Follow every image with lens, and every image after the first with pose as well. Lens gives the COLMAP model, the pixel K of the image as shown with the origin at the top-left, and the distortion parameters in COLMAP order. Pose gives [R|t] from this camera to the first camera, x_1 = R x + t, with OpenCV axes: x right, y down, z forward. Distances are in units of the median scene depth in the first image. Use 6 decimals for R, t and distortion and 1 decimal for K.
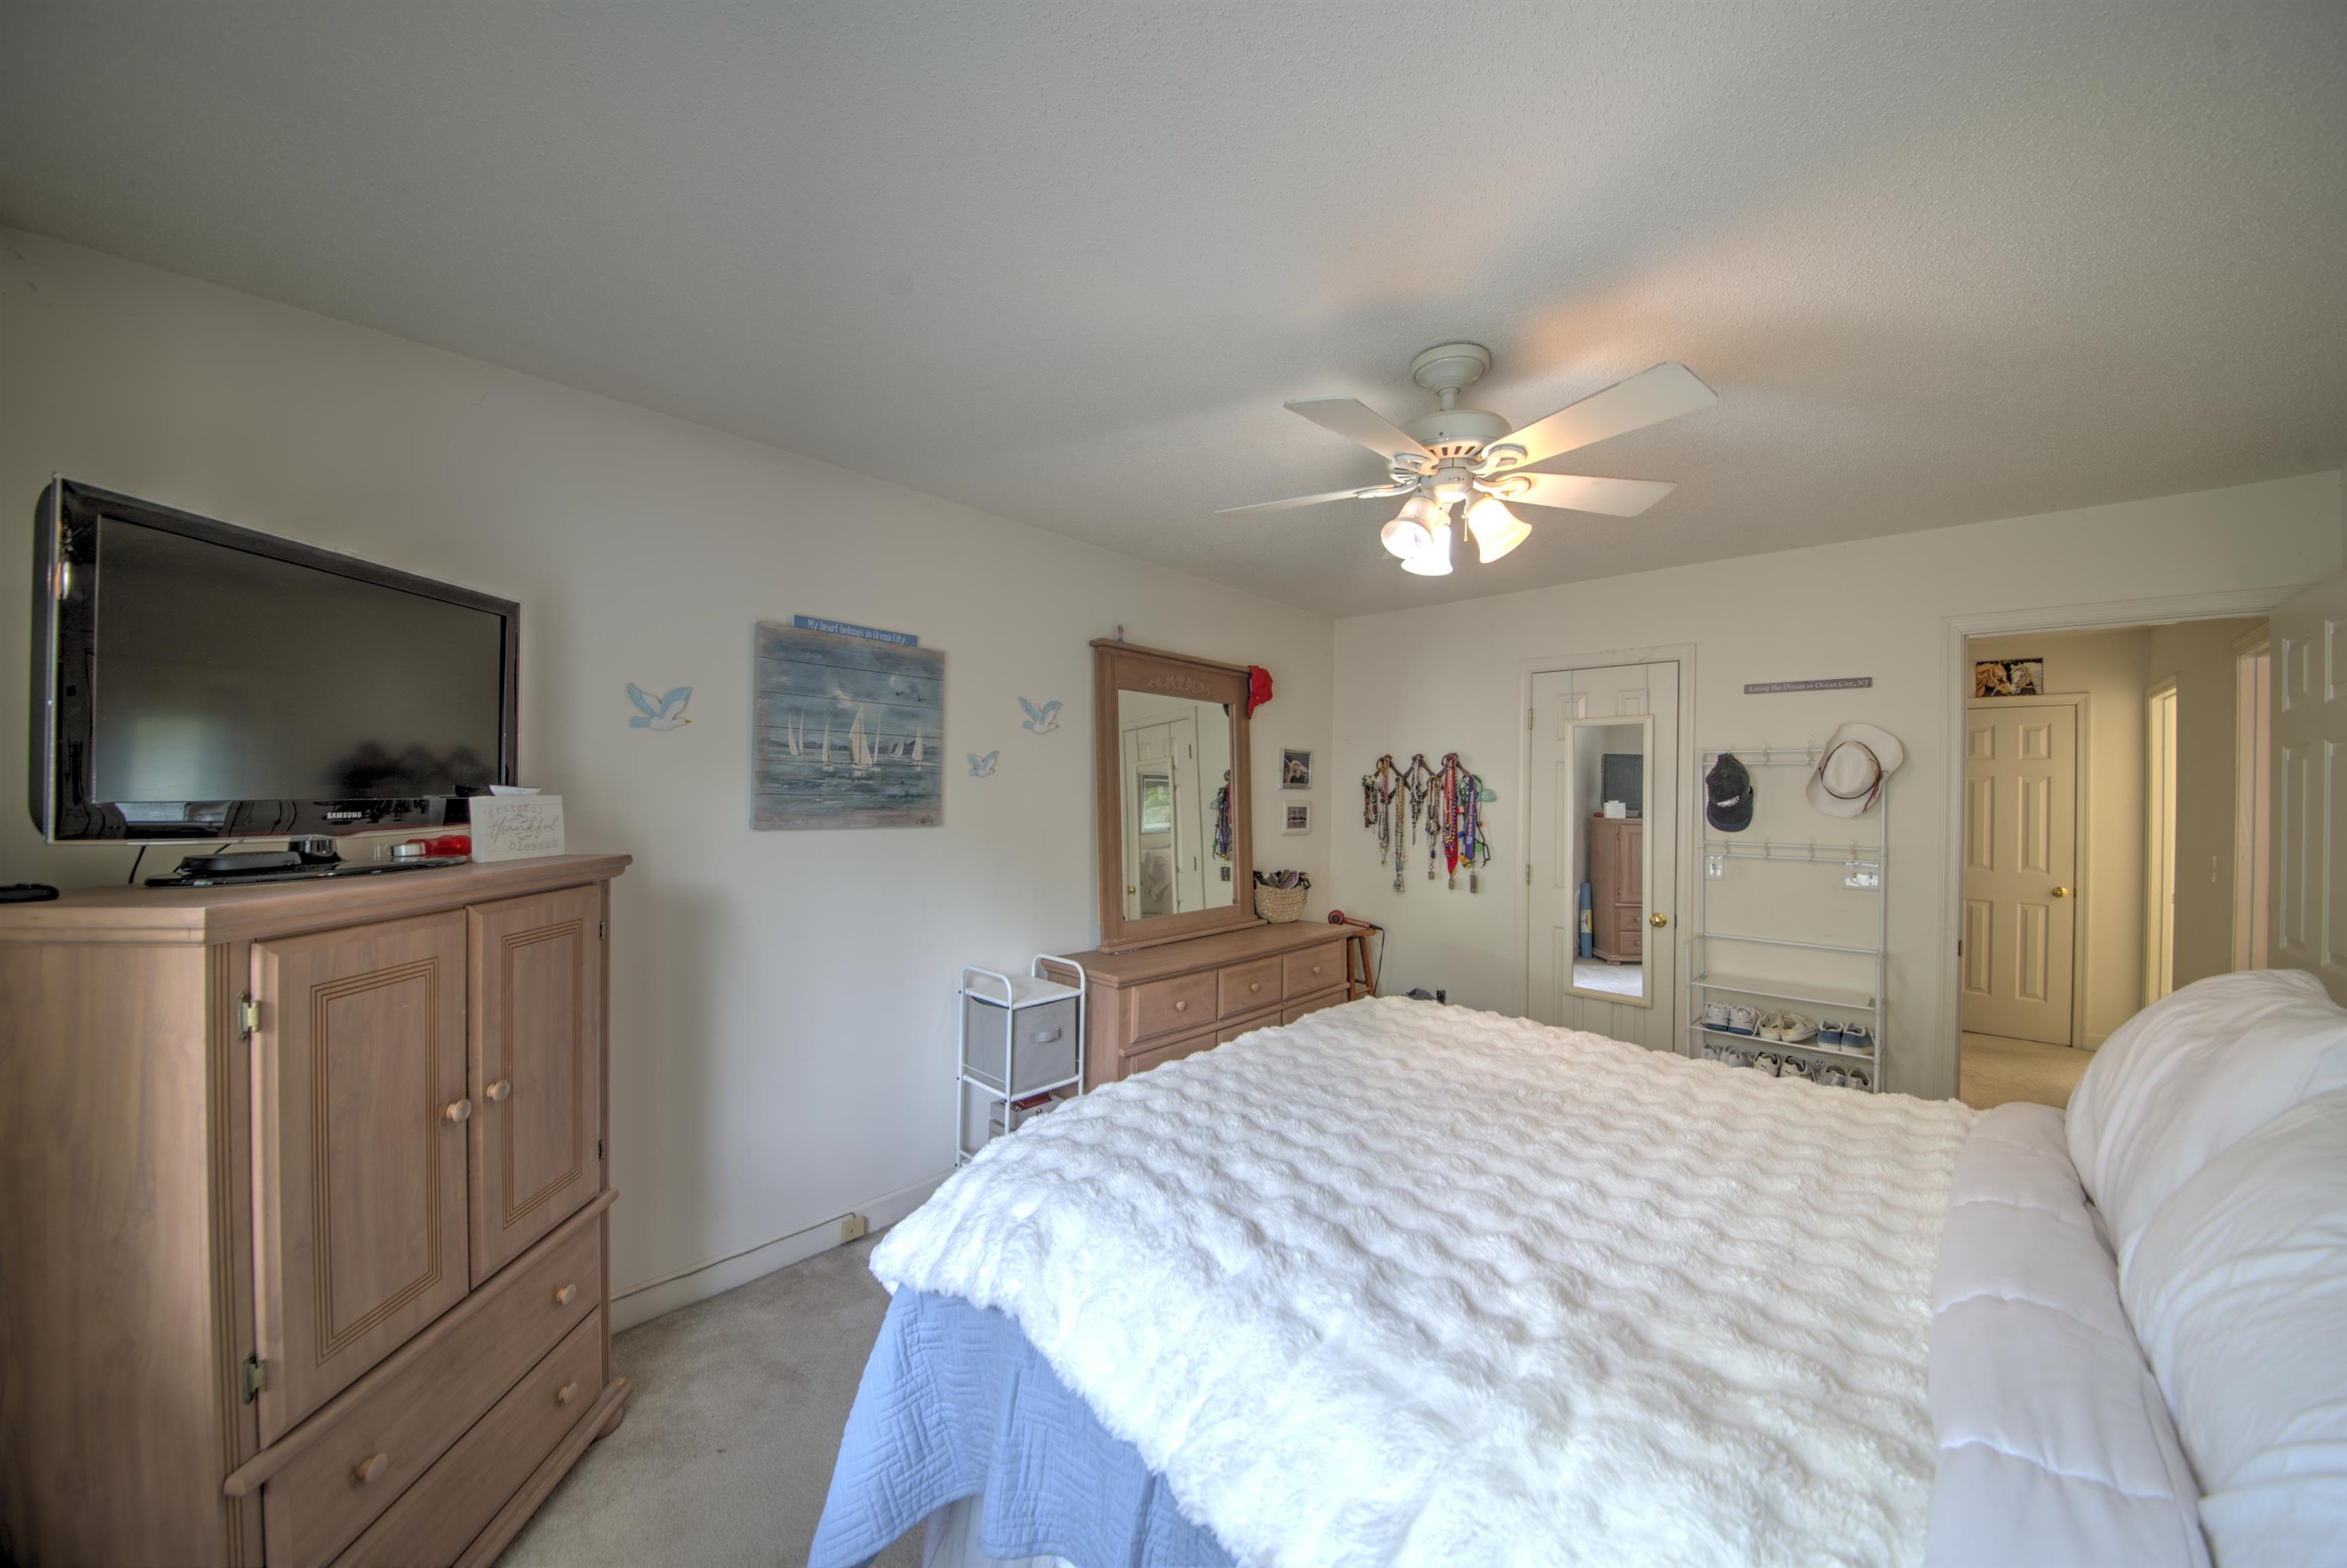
lens RADIAL K [[820.2, 0, 1173.5], [0, 820.2, 784.0], [0, 0, 1]] dist [-0.000196, -0.000115]
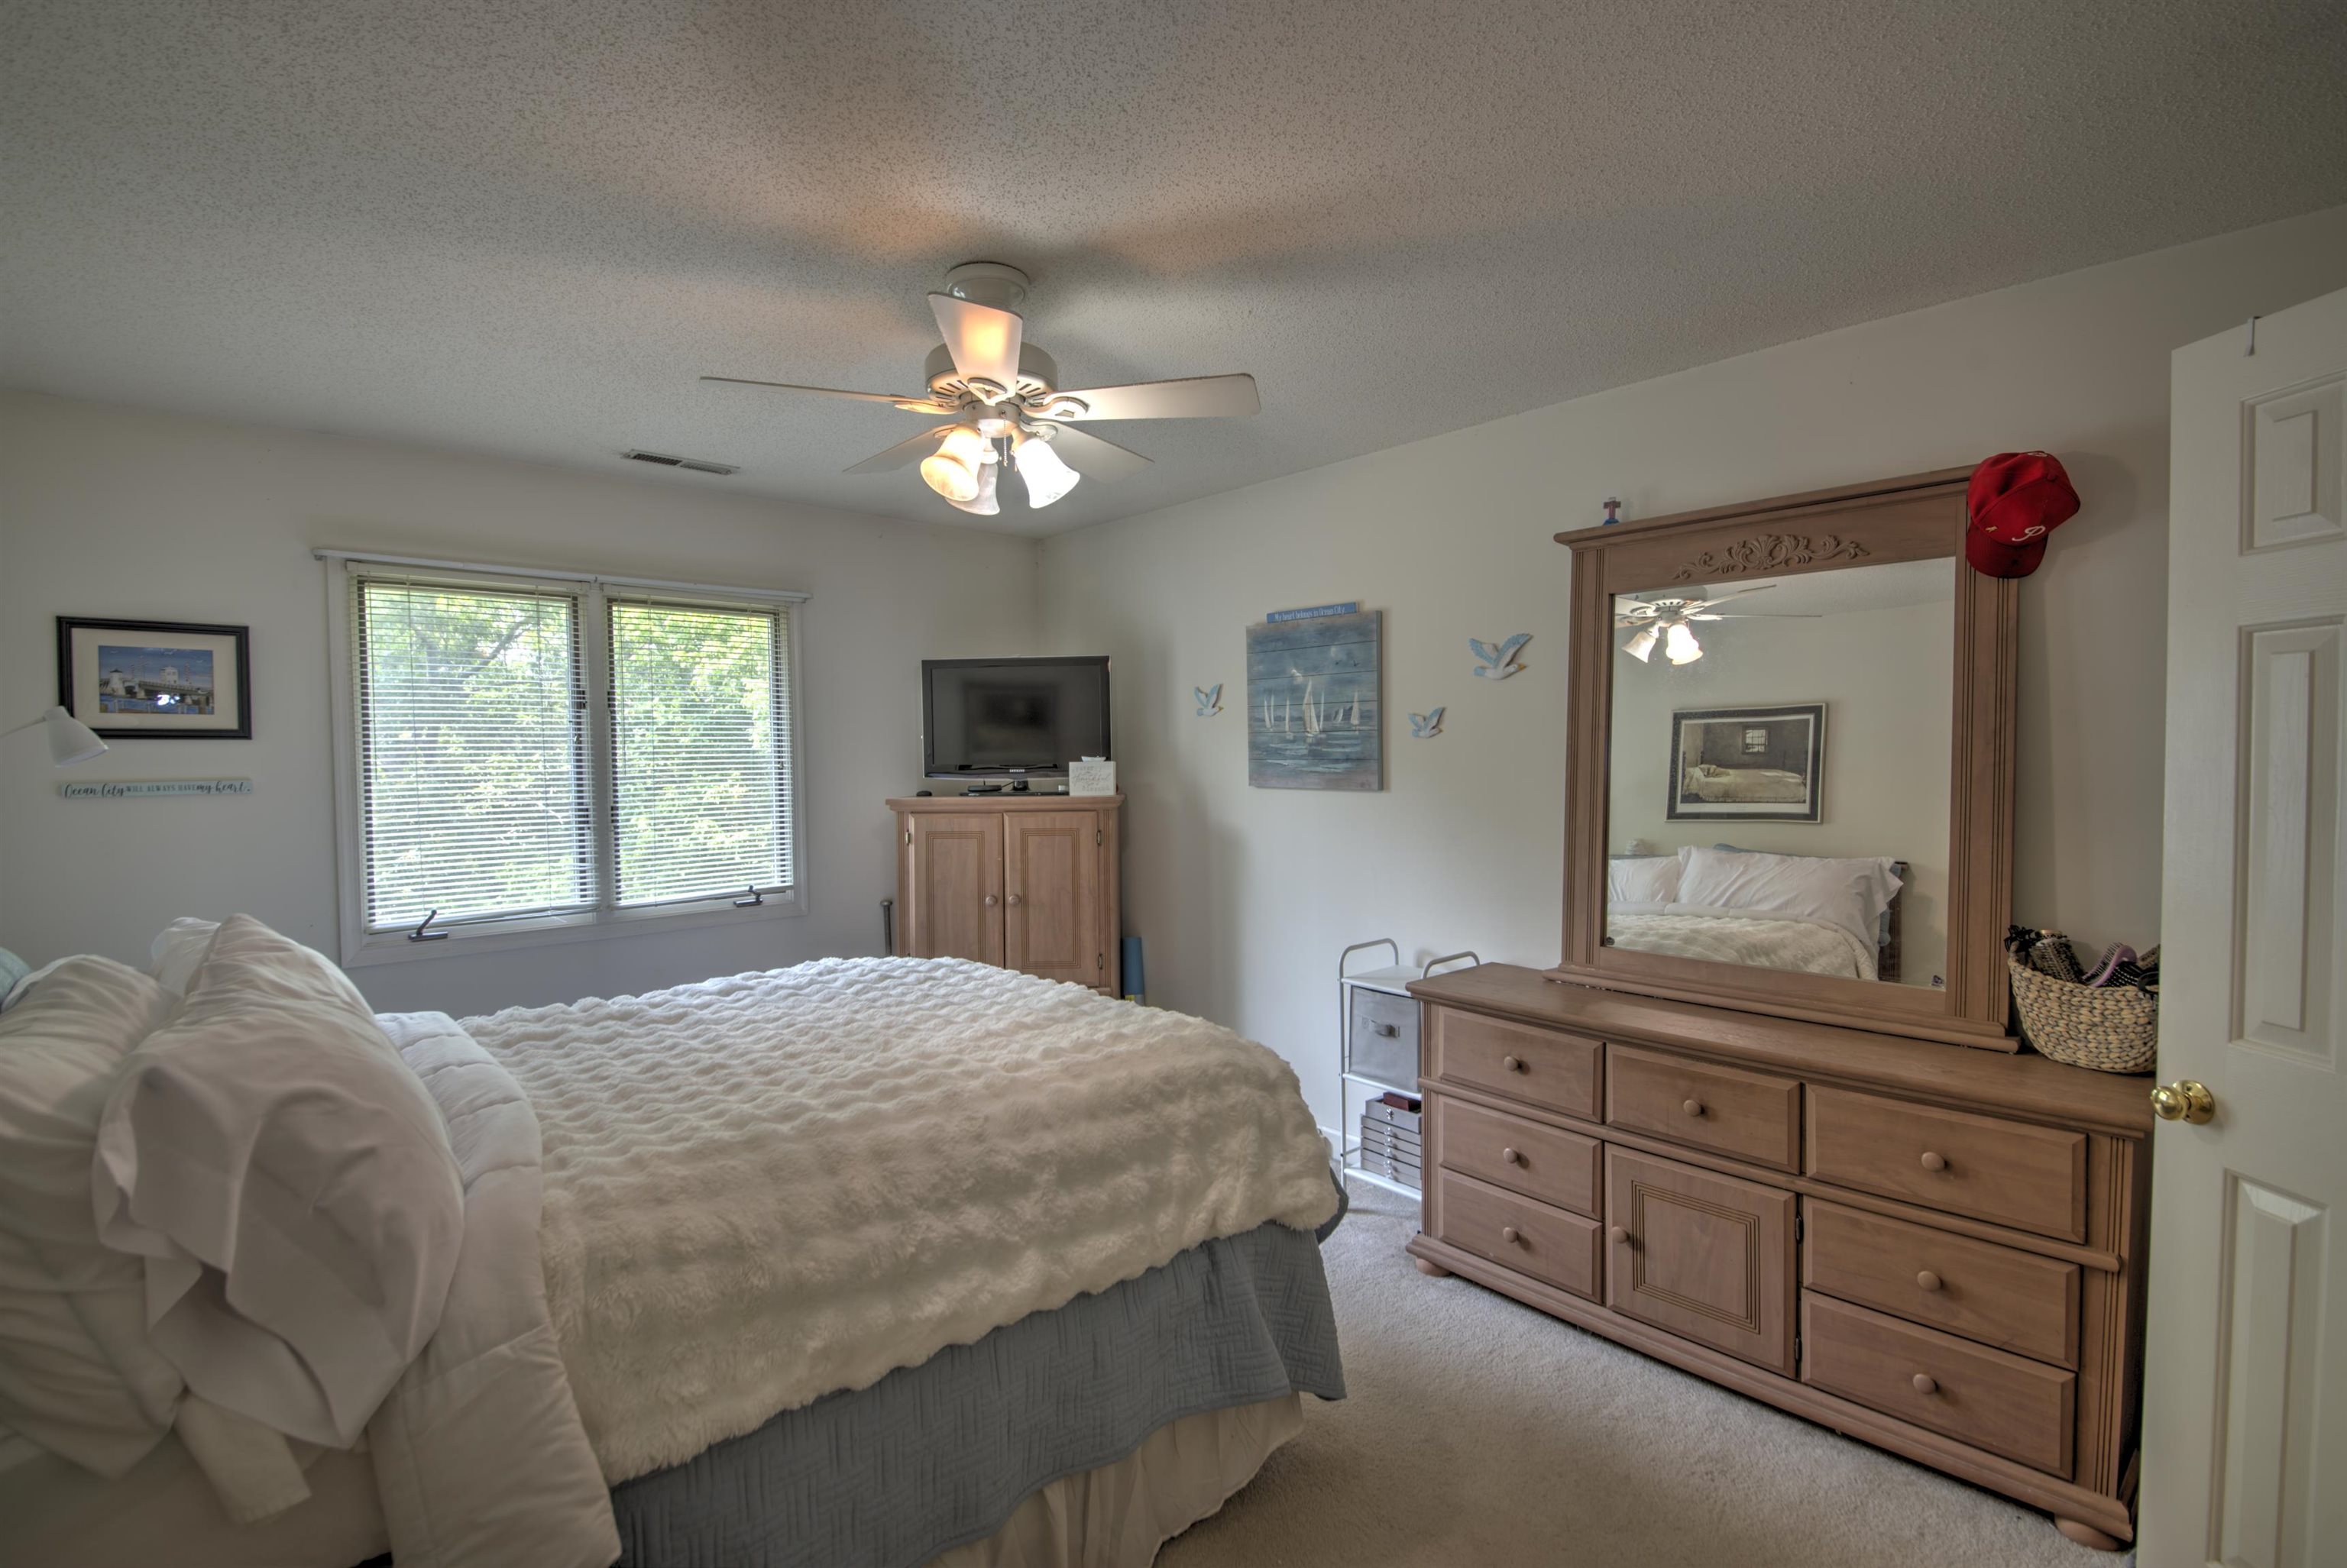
lens RADIAL K [[968.9, 0, 1173.5], [0, 968.9, 784.0], [0, 0, 1]] dist [0.000619, 0.000015]
pose [[-0.045492, 0.019340, -0.998777, 0.965745], [0.019765, 0.999634, 0.018456, 0.019176], [0.998769, -0.018901, -0.045857, 0.887136]]
